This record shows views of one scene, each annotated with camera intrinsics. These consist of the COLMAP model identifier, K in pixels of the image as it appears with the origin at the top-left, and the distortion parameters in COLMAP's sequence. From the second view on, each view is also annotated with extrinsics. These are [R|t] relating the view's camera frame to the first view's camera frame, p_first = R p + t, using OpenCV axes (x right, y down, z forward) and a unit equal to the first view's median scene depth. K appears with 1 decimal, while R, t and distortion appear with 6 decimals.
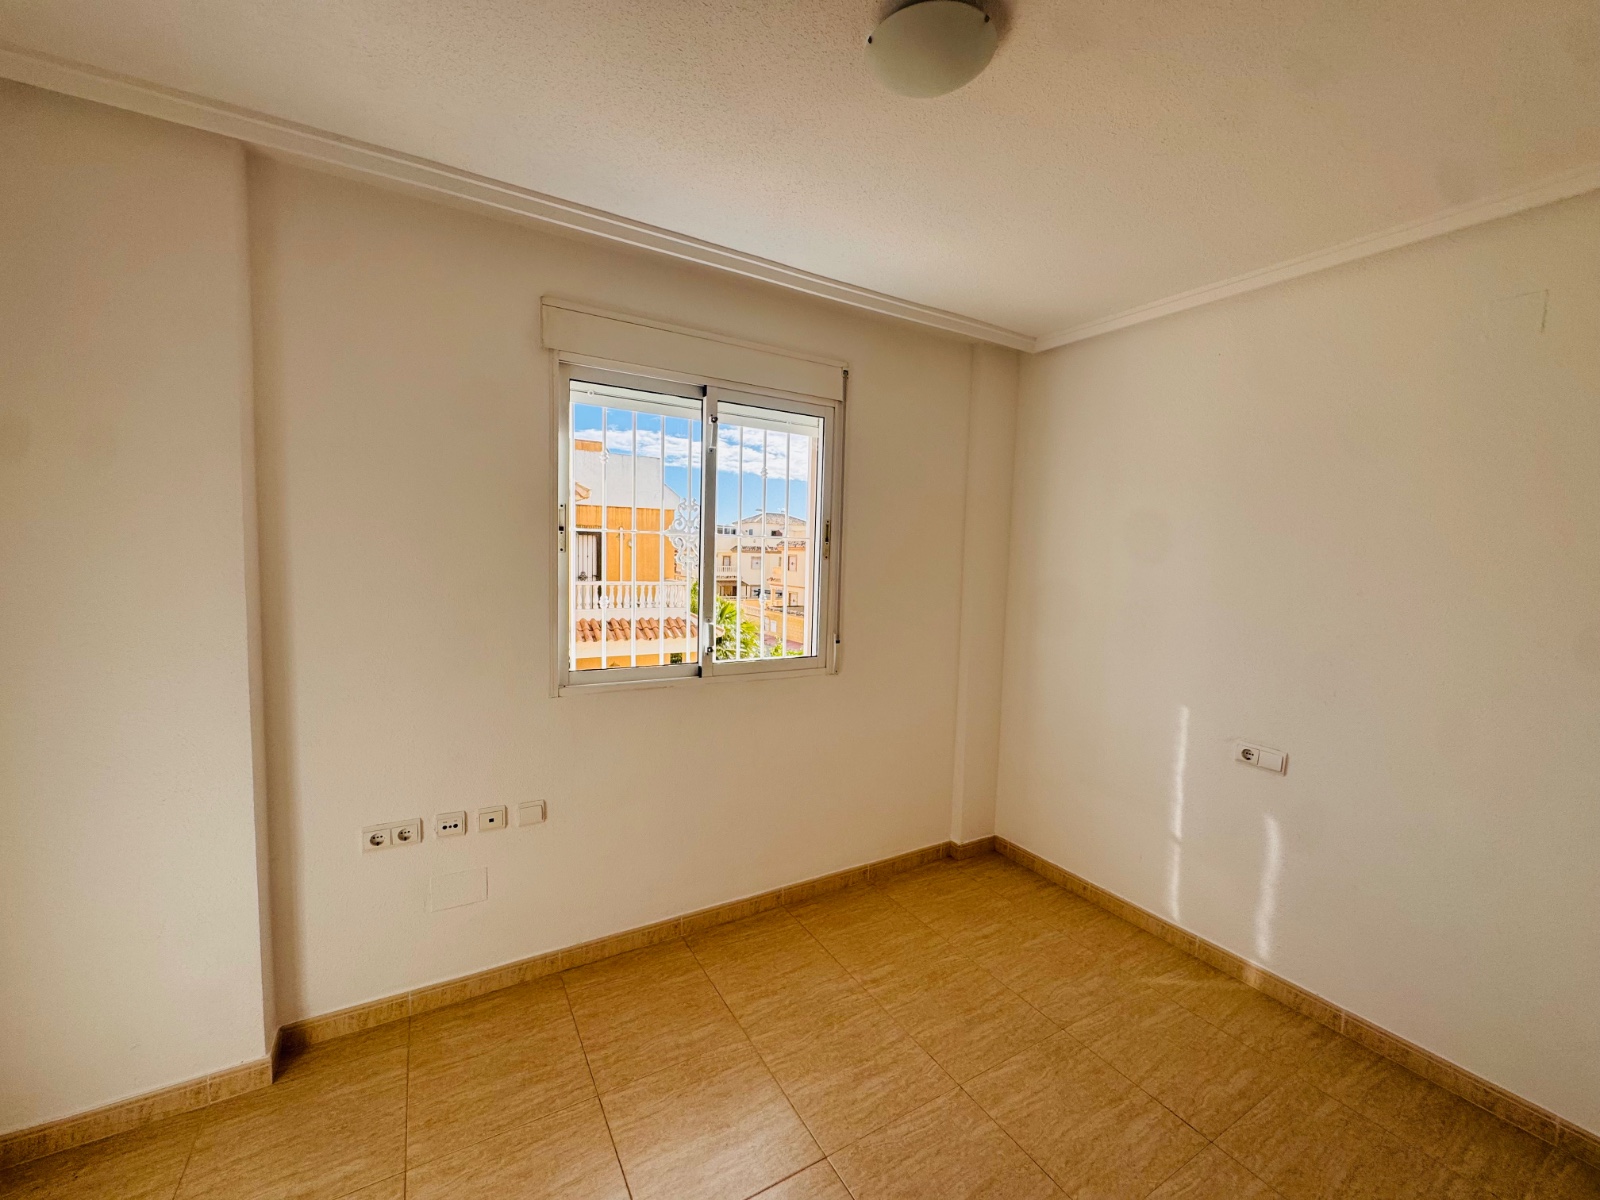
lens RADIAL K [[641.8, 0, 800.0], [0, 641.8, 600.0], [0, 0, 1]] dist [0.001282, 0.000242]
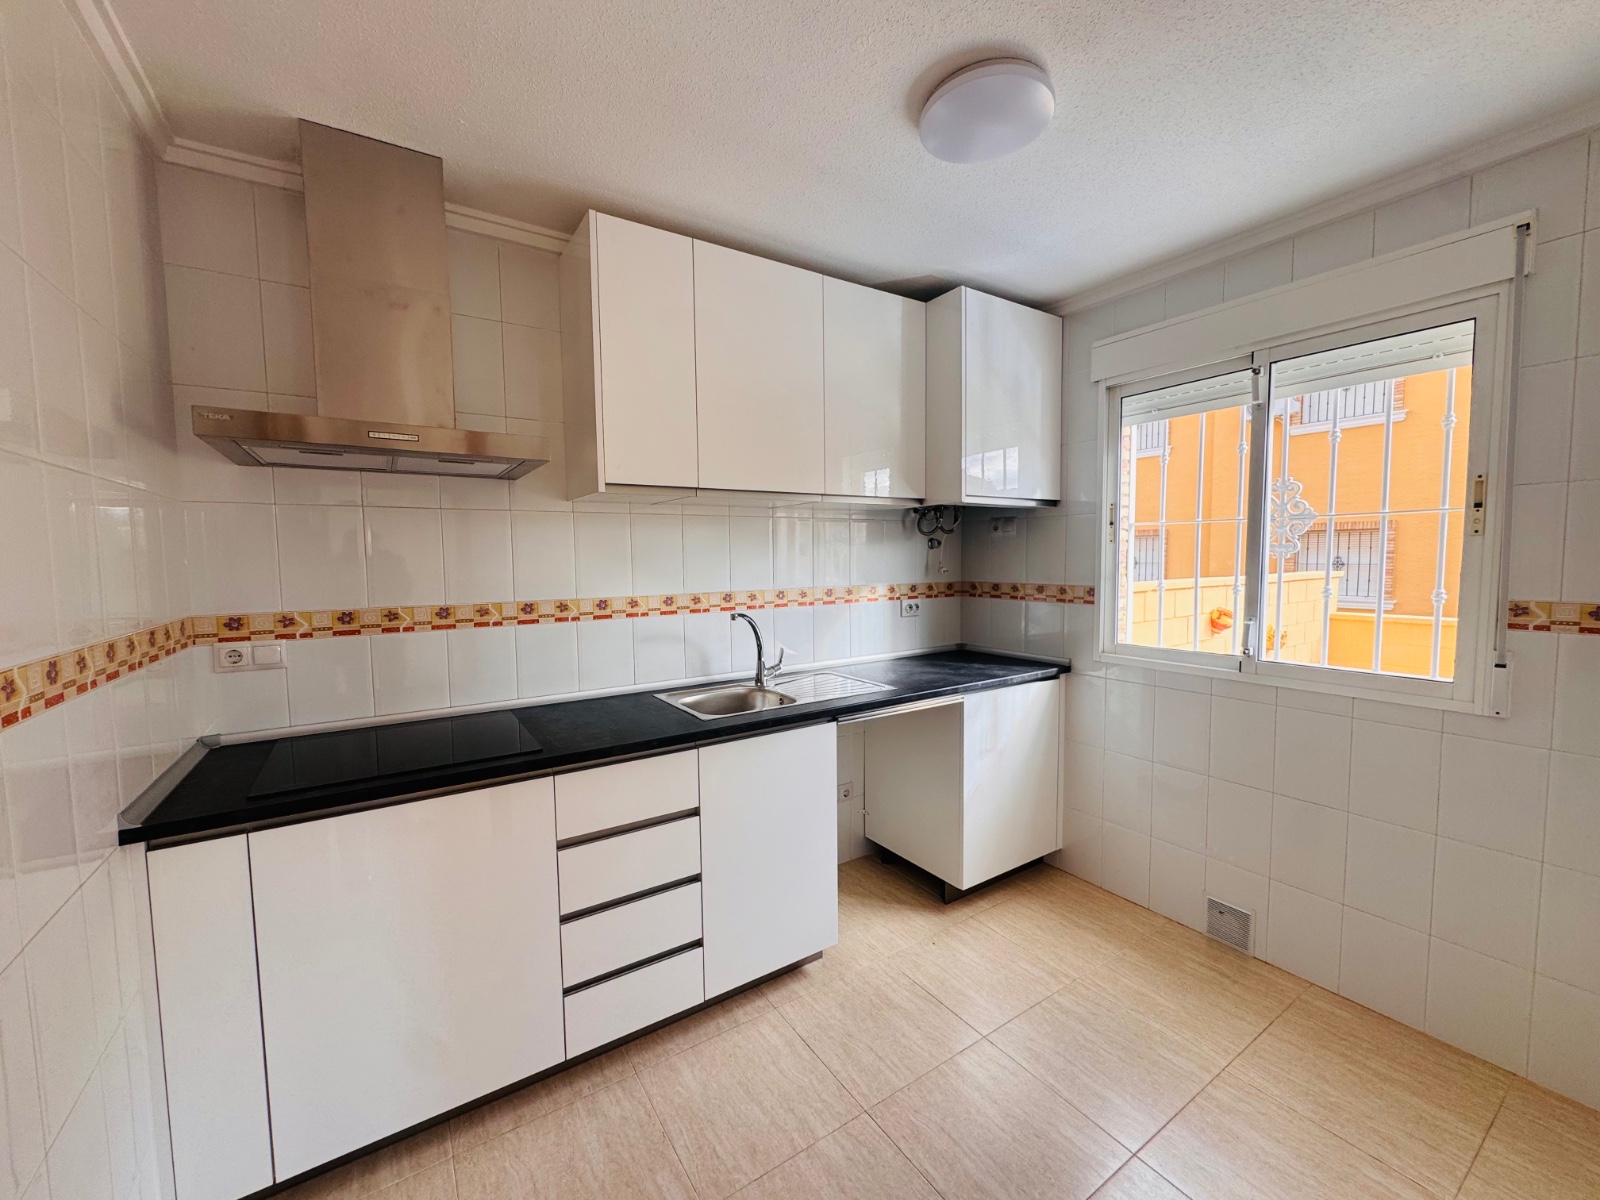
lens RADIAL K [[641.8, 0, 800.0], [0, 641.8, 600.0], [0, 0, 1]] dist [0.001282, 0.000242]
pose [[0.039918, 0.047641, -0.998067, 0.666153], [-0.059748, 0.997189, 0.045209, 0.011925], [0.997415, 0.057828, 0.042652, 0.302269]]
